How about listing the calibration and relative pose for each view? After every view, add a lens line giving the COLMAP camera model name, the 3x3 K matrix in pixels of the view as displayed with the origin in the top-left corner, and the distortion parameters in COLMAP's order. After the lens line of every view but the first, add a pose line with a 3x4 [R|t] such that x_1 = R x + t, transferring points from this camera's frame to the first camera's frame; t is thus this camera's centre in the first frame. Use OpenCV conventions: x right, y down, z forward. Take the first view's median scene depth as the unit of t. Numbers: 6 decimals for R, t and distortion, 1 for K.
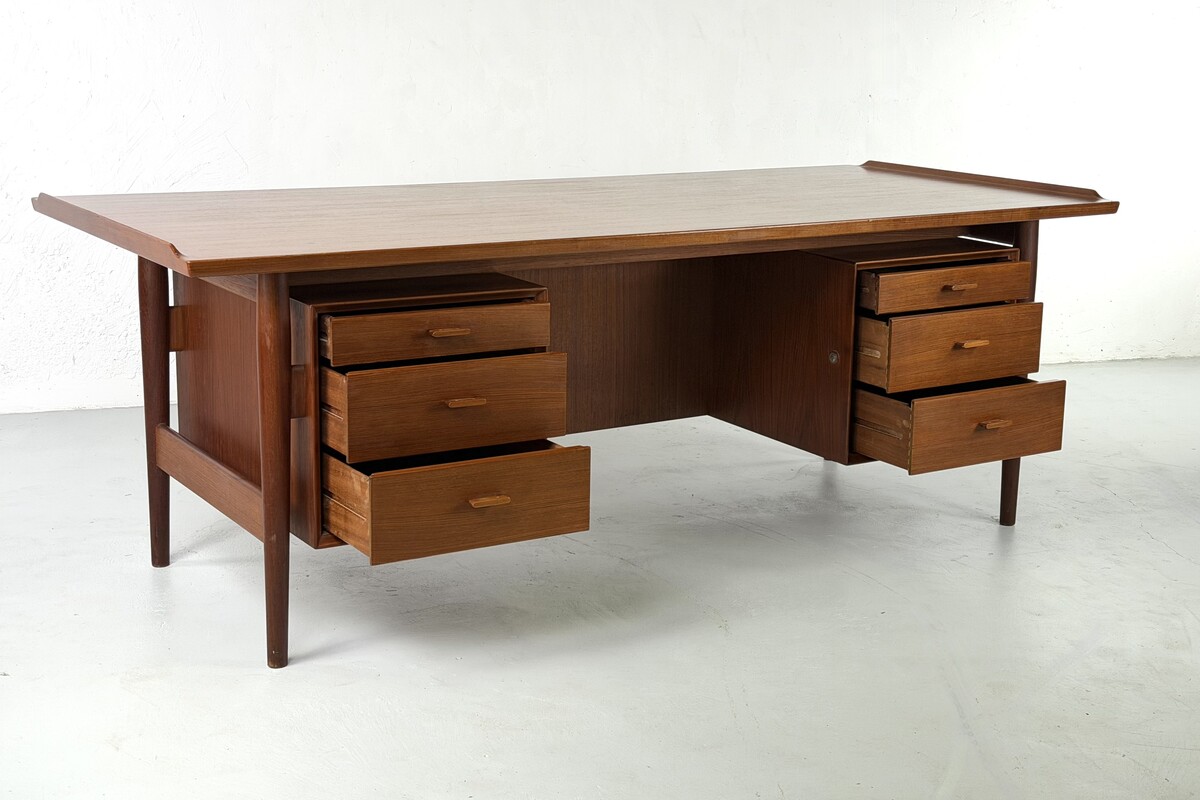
lens RADIAL K [[1606.6, 0, 608.5], [0, 1606.6, 384.9], [0, 0, 1]] dist [0.137837, 0.000000]
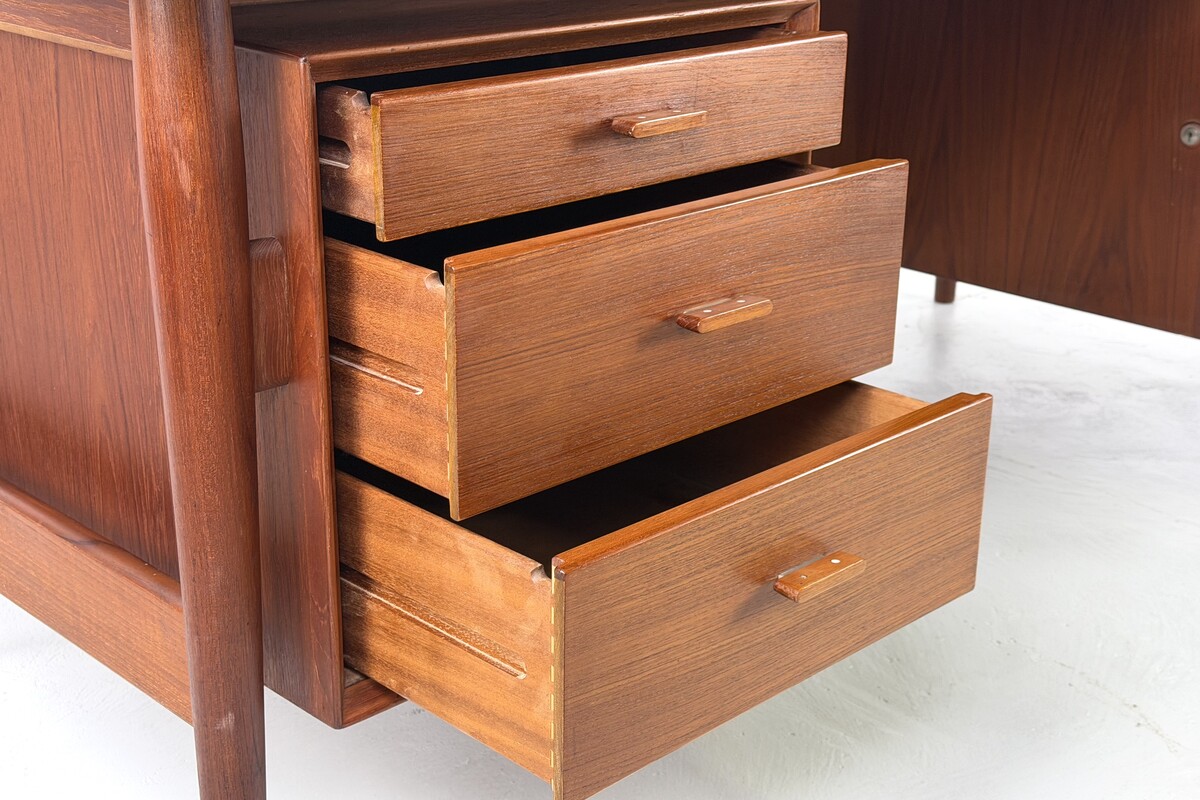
lens RADIAL K [[1606.6, 0, 591.9], [0, 1606.6, 407.1], [0, 0, 1]] dist [0.137837, 0.000000]
pose [[0.977938, -0.080123, 0.192921, -0.186671], [0.050899, 0.987079, 0.151935, -0.025017], [-0.202602, -0.138764, 0.969380, 0.624206]]
